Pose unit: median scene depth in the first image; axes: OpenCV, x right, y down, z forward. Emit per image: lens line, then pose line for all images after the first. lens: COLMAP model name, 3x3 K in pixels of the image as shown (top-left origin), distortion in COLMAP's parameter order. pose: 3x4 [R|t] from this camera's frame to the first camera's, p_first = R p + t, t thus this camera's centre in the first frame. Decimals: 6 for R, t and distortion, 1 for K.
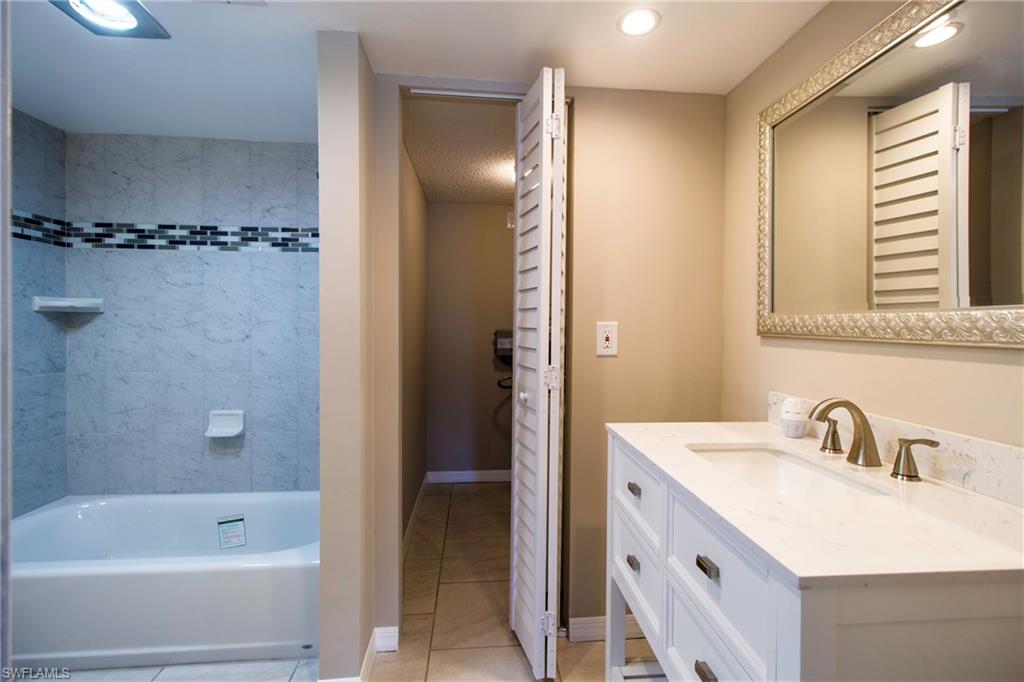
lens RADIAL K [[472.2, 0, 516.5], [0, 472.2, 334.6], [0, 0, 1]] dist [0.001984, 0.000794]
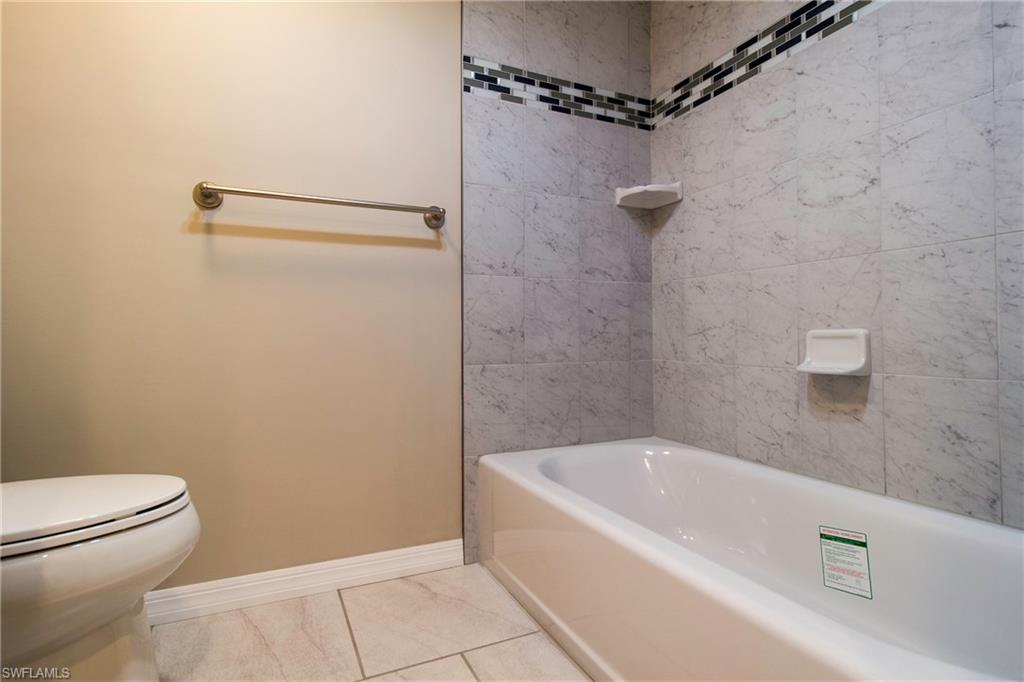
lens RADIAL K [[521.2, 0, 518.7], [0, 521.2, 332.8], [0, 0, 1]] dist [0.002073, 0.000720]
pose [[0.346319, -0.022857, -0.937838, -0.186672], [-0.011124, 0.999533, -0.028468, 0.189803], [0.938051, 0.020292, 0.345903, 0.468440]]
